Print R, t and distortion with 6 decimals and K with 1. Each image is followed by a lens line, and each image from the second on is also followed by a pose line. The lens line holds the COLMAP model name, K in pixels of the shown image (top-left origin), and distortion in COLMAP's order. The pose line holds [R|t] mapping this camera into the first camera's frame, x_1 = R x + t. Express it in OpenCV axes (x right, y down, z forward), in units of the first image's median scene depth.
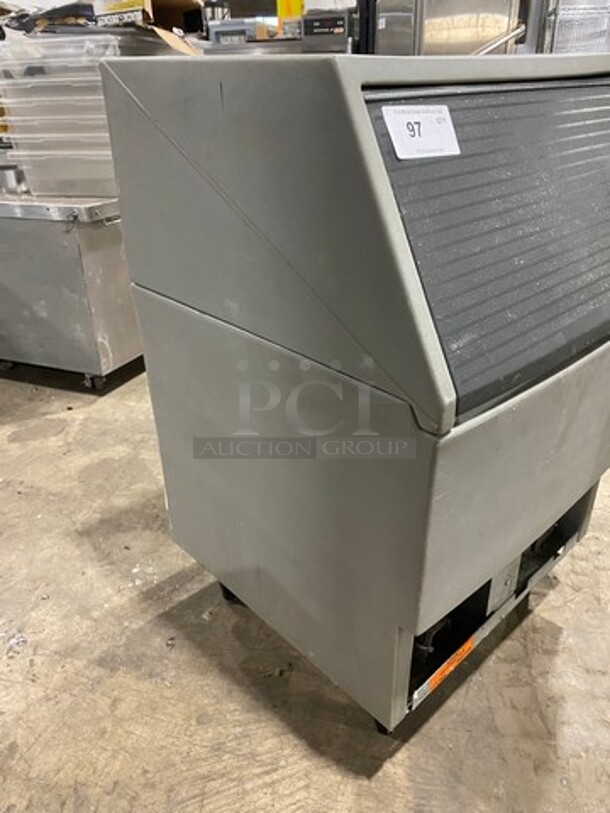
lens RADIAL K [[618.3, 0, 306.8], [0, 618.3, 401.0], [0, 0, 1]] dist [0.012090, -0.003986]
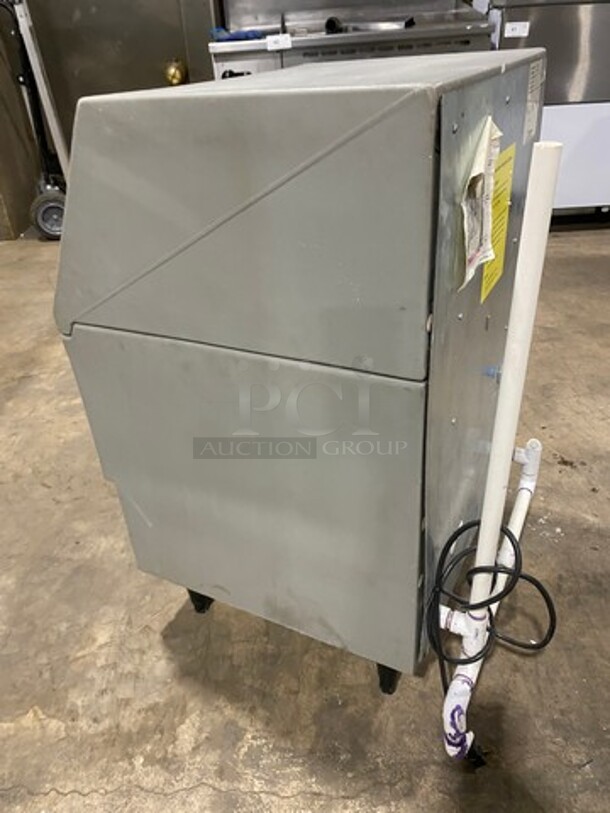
lens RADIAL K [[618.3, 0, 304.5], [0, 618.3, 411.0], [0, 0, 1]] dist [0.012090, -0.003986]
pose [[-0.941169, 0.234010, -0.243806, 0.471009], [-0.088261, 0.526197, 0.845770, -0.954800], [0.326208, 0.817531, -0.474586, 1.661848]]
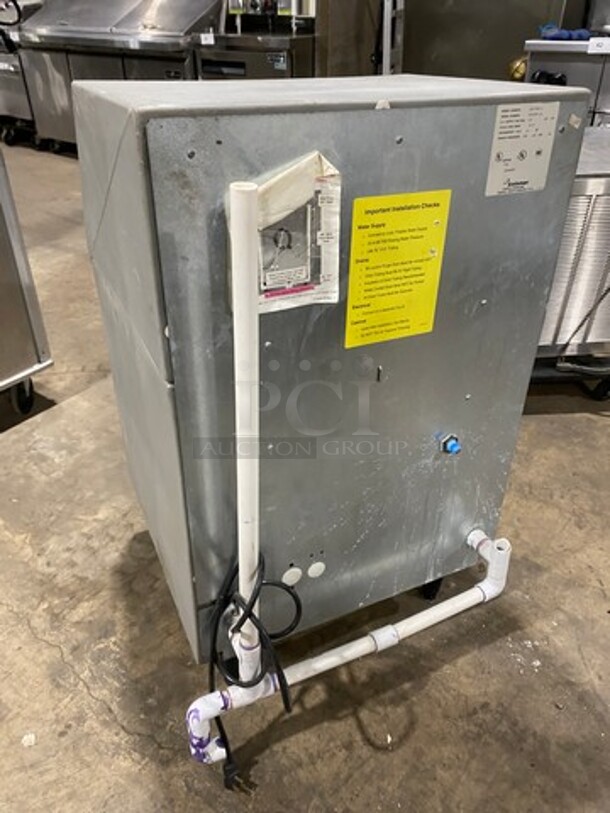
lens RADIAL K [[618.3, 0, 297.5], [0, 618.3, 402.8], [0, 0, 1]] dist [0.012090, -0.003986]
pose [[-0.947804, -0.156356, 0.277886, -0.199092], [0.157082, 0.529448, 0.833672, -0.973825], [-0.277475, 0.833809, -0.477253, 1.676200]]
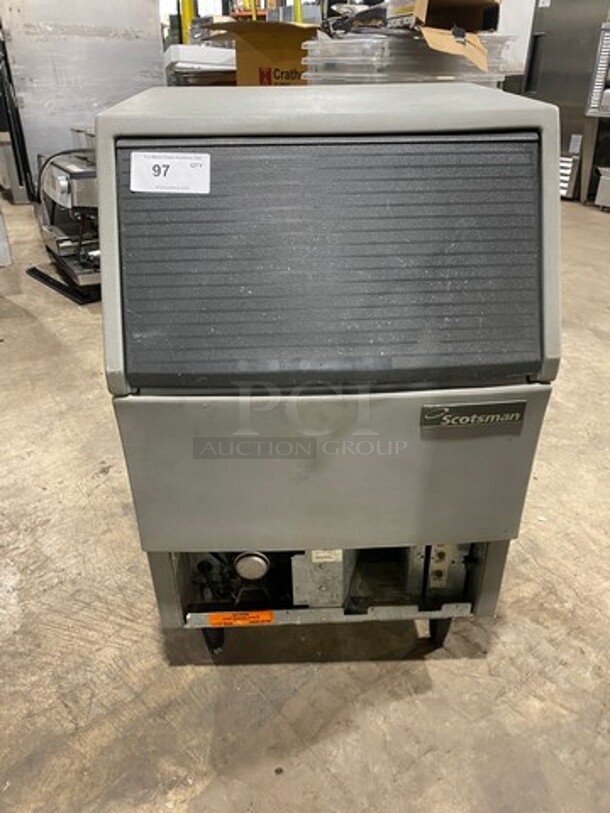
lens RADIAL K [[618.3, 0, 303.5], [0, 618.3, 388.5], [0, 0, 1]] dist [0.012090, -0.003986]
pose [[0.752538, 0.327250, -0.571484, 0.801855], [-0.309905, 0.941679, 0.131148, -0.164018], [0.581073, 0.078412, 0.810065, 0.086992]]
